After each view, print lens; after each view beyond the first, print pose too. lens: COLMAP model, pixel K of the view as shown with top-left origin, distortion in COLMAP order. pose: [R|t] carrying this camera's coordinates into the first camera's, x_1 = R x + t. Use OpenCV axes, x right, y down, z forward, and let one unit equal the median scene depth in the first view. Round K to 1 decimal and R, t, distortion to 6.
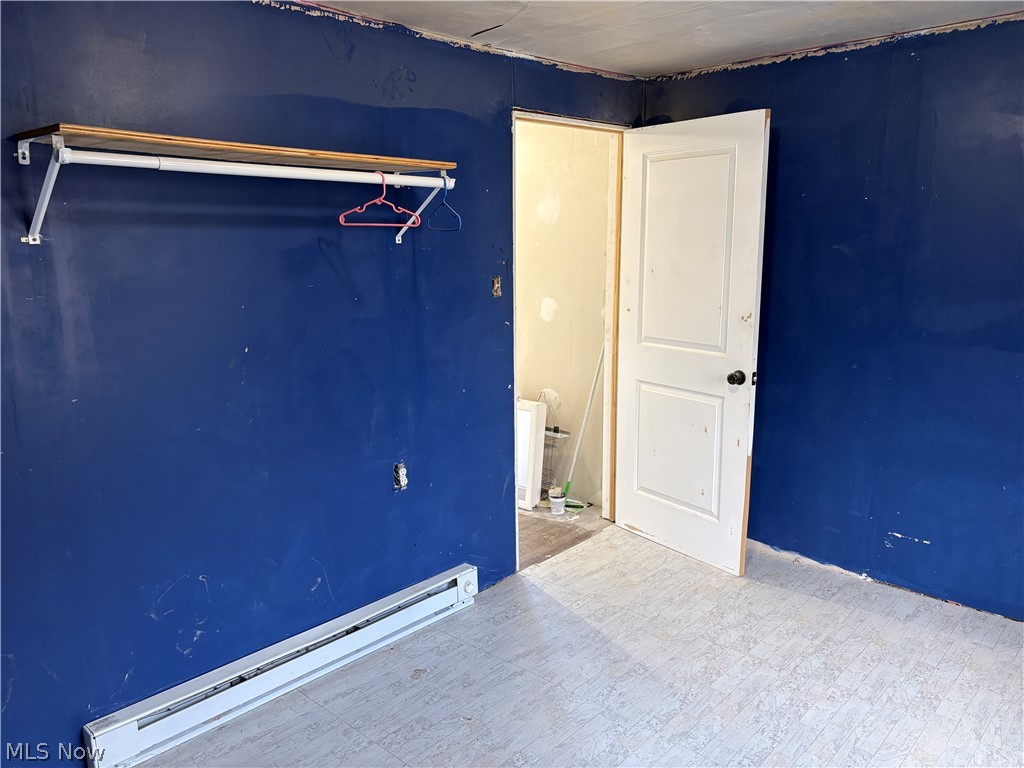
lens RADIAL K [[766.0, 0, 514.6], [0, 766.0, 380.6], [0, 0, 1]] dist [0.047529, -0.071325]
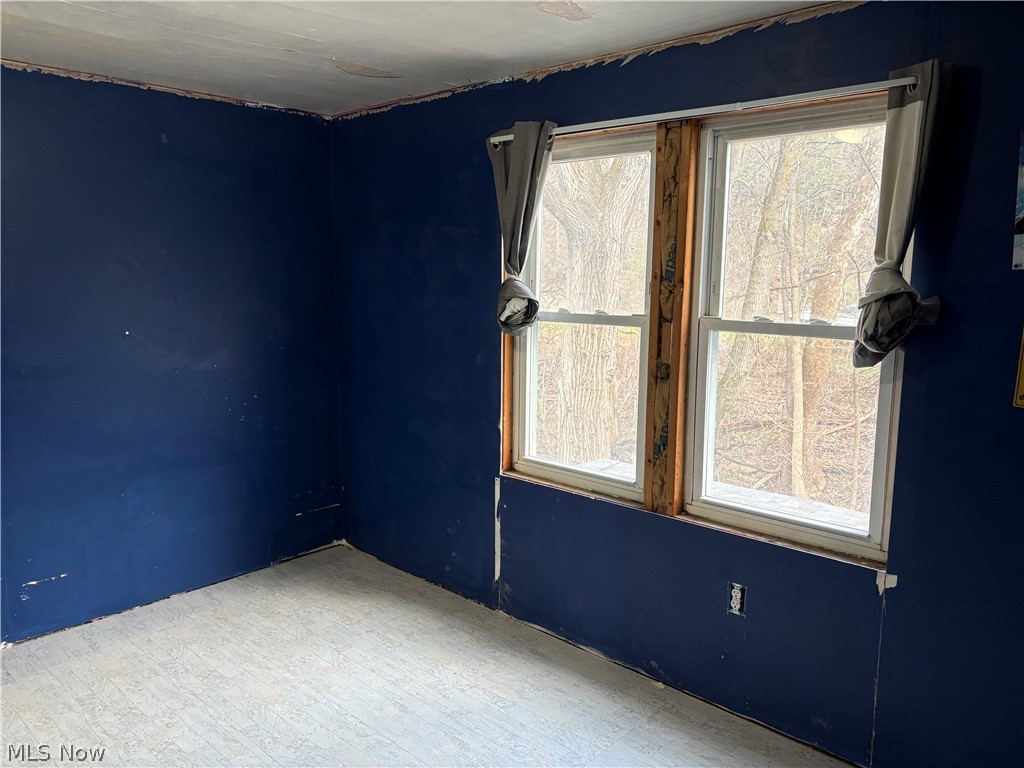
lens RADIAL K [[766.0, 0, 514.6], [0, 766.0, 380.6], [0, 0, 1]] dist [0.047529, -0.071325]
pose [[0.005596, -0.138649, 0.990326, -0.463492], [0.177409, 0.974769, 0.135469, -0.076230], [-0.984121, 0.174934, 0.030052, 0.387491]]
